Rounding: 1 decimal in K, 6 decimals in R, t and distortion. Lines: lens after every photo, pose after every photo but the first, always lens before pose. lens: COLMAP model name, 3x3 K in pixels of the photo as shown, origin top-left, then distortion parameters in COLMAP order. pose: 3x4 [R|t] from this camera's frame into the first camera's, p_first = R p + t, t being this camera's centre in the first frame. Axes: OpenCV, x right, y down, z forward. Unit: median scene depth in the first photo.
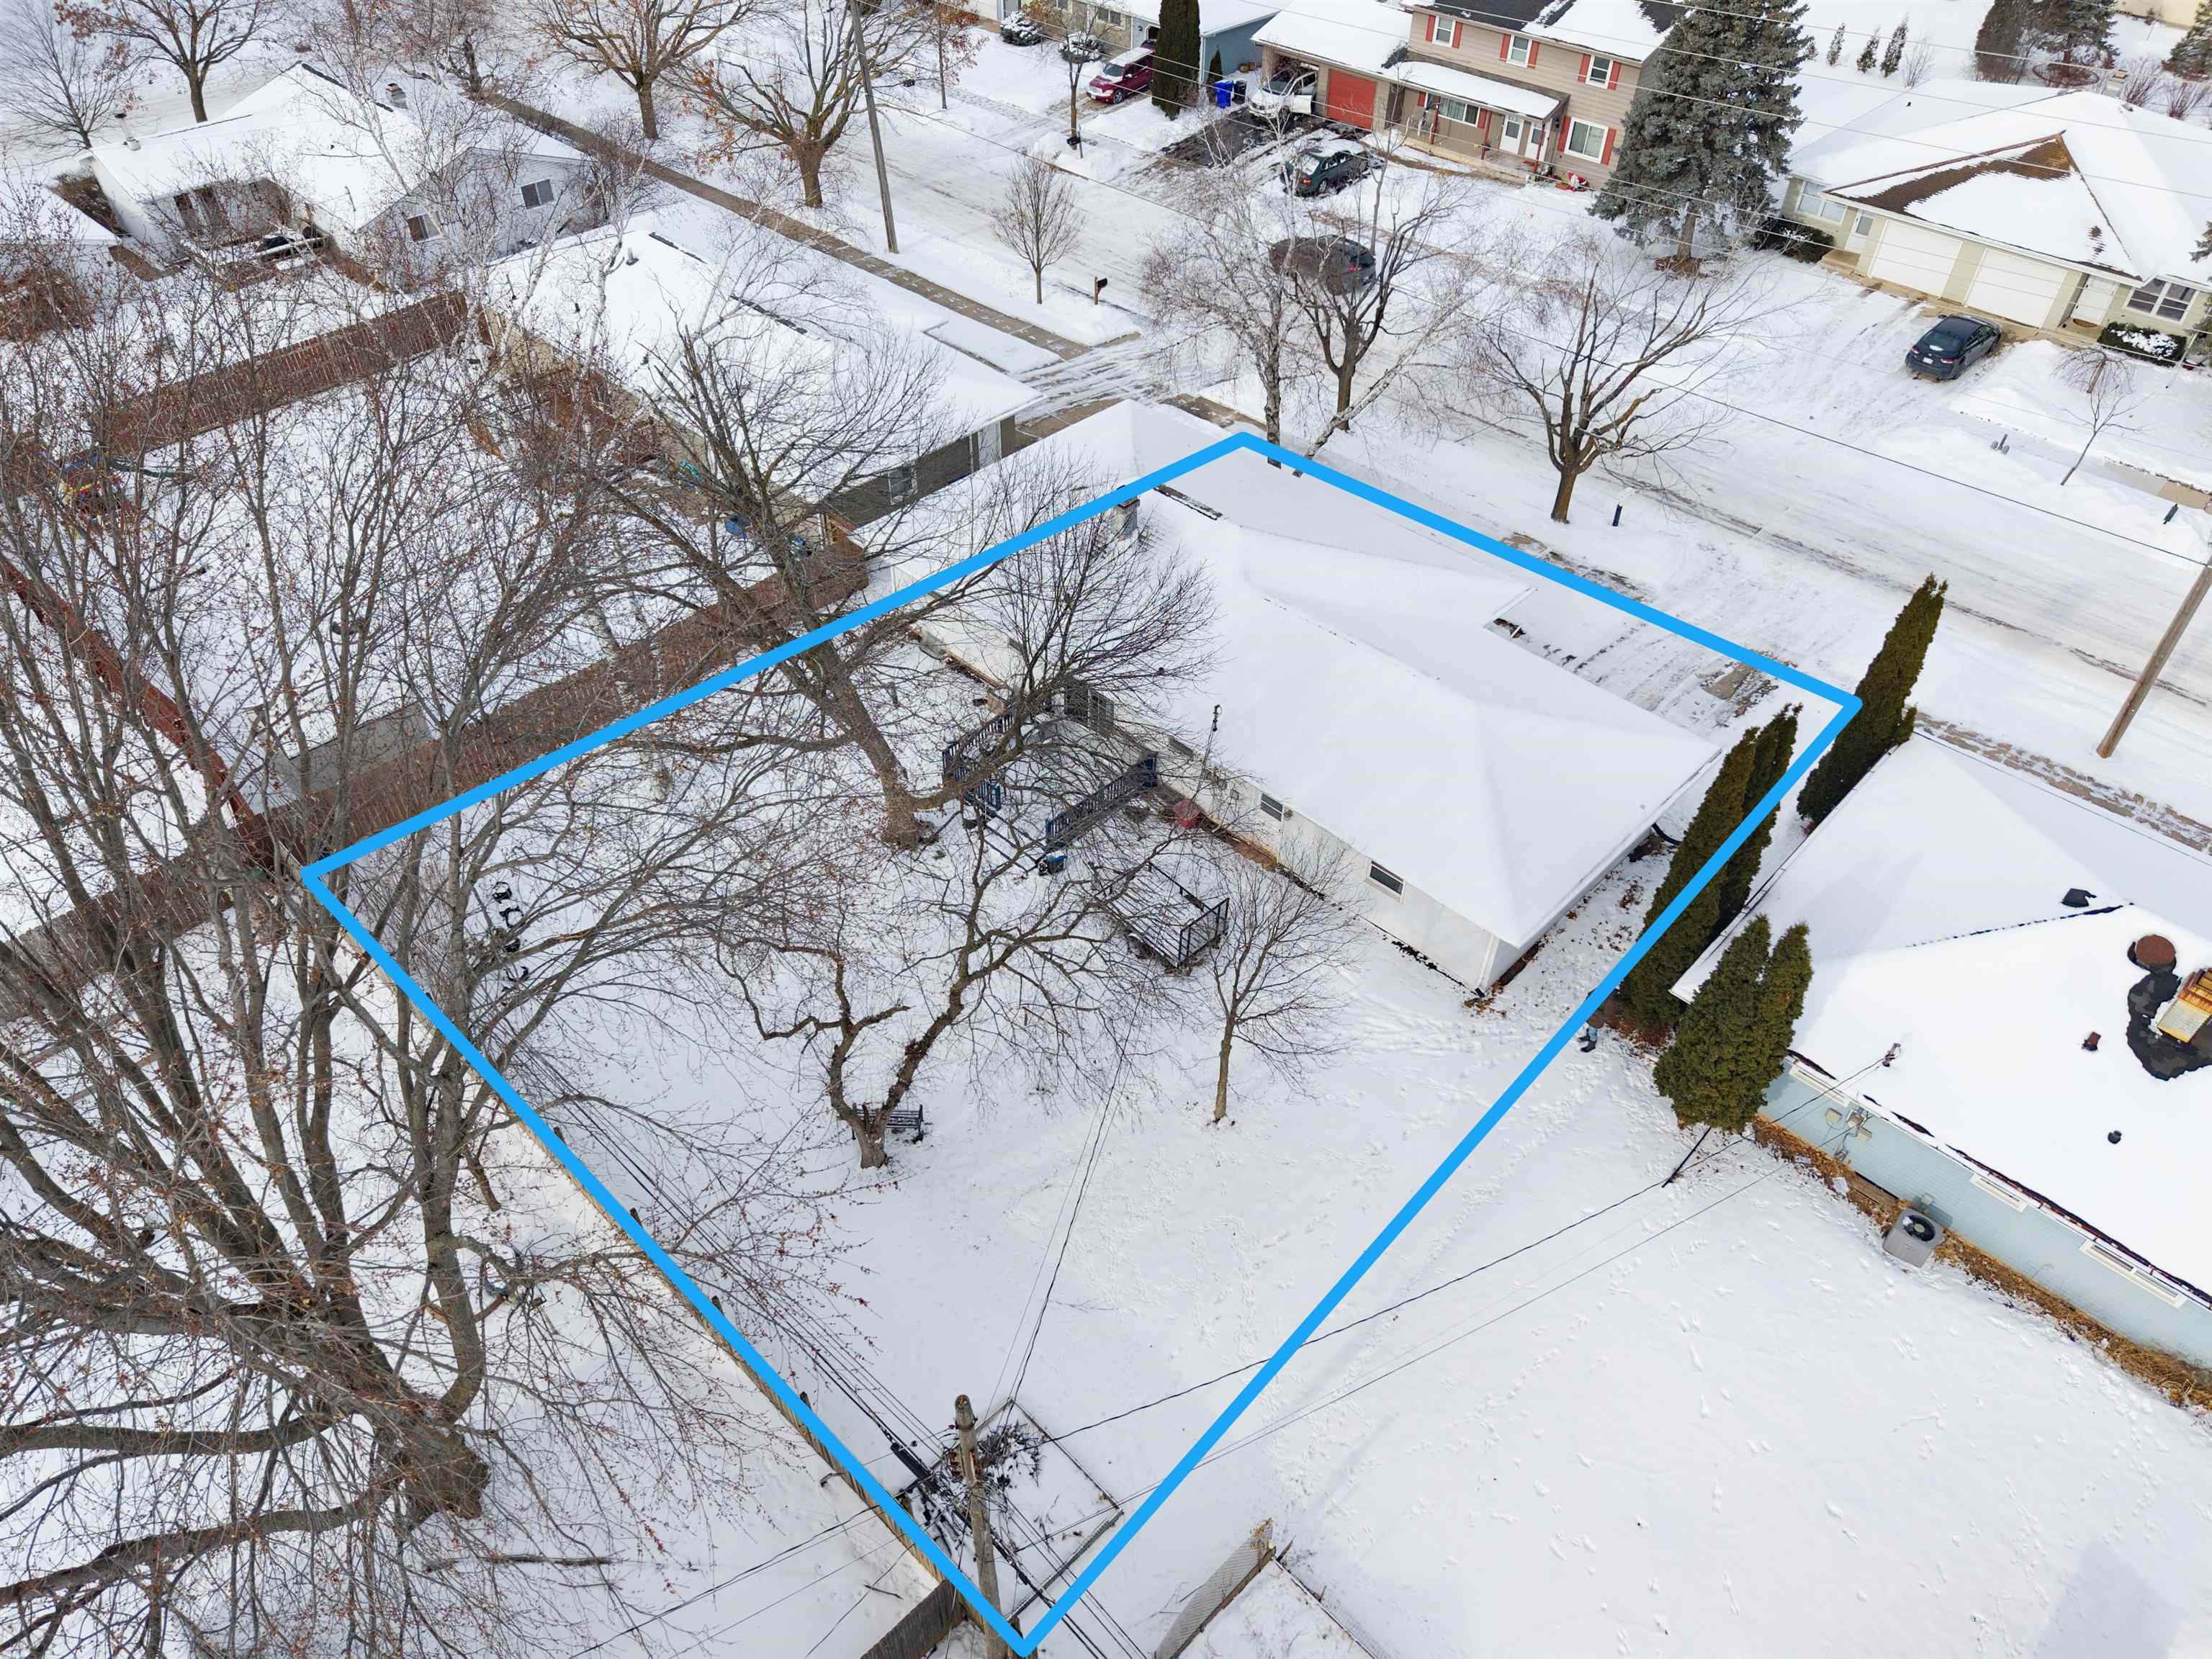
lens RADIAL K [[1490.8, 0, 1106.0], [0, 1490.8, 829.5], [0, 0, 1]] dist [0.000441, -0.002108]
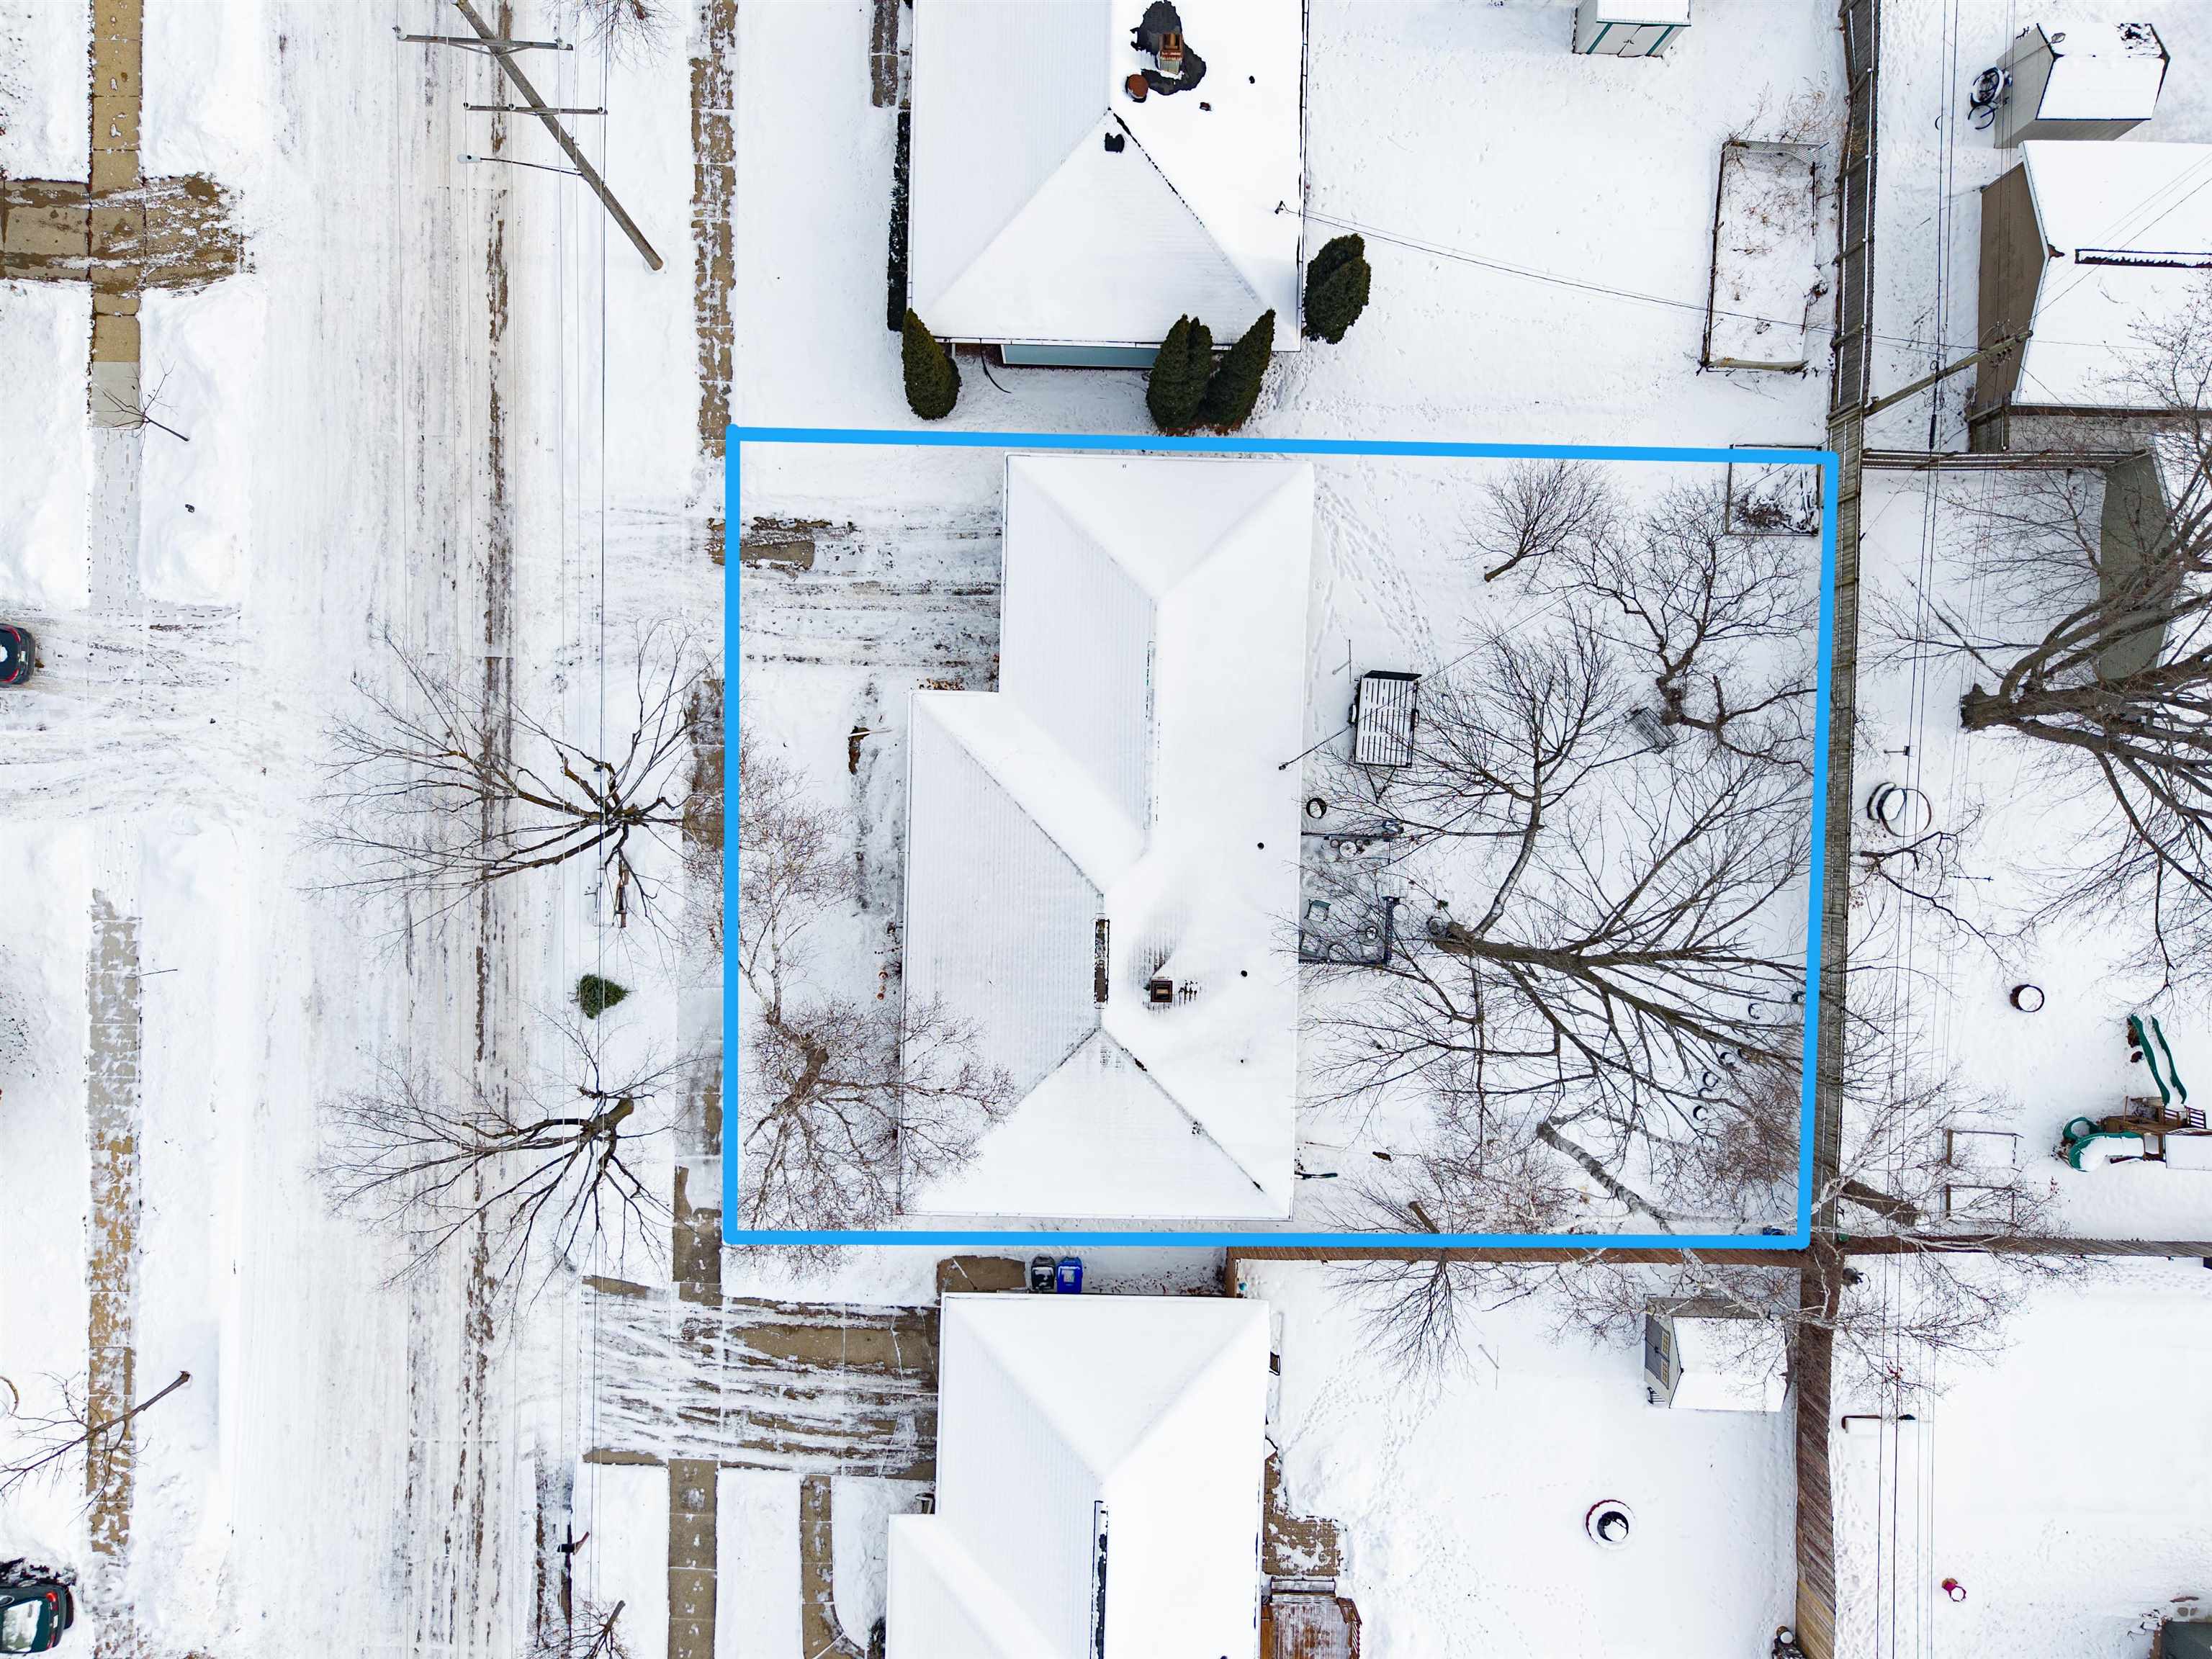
lens RADIAL K [[1490.8, 0, 1106.0], [0, 1490.8, 829.5], [0, 0, 1]] dist [0.000441, -0.002108]
pose [[-0.679097, -0.733814, -0.018556, 0.197899], [0.485942, -0.468366, 0.737898, -1.336805], [-0.550171, 0.492087, 0.674657, 0.360181]]
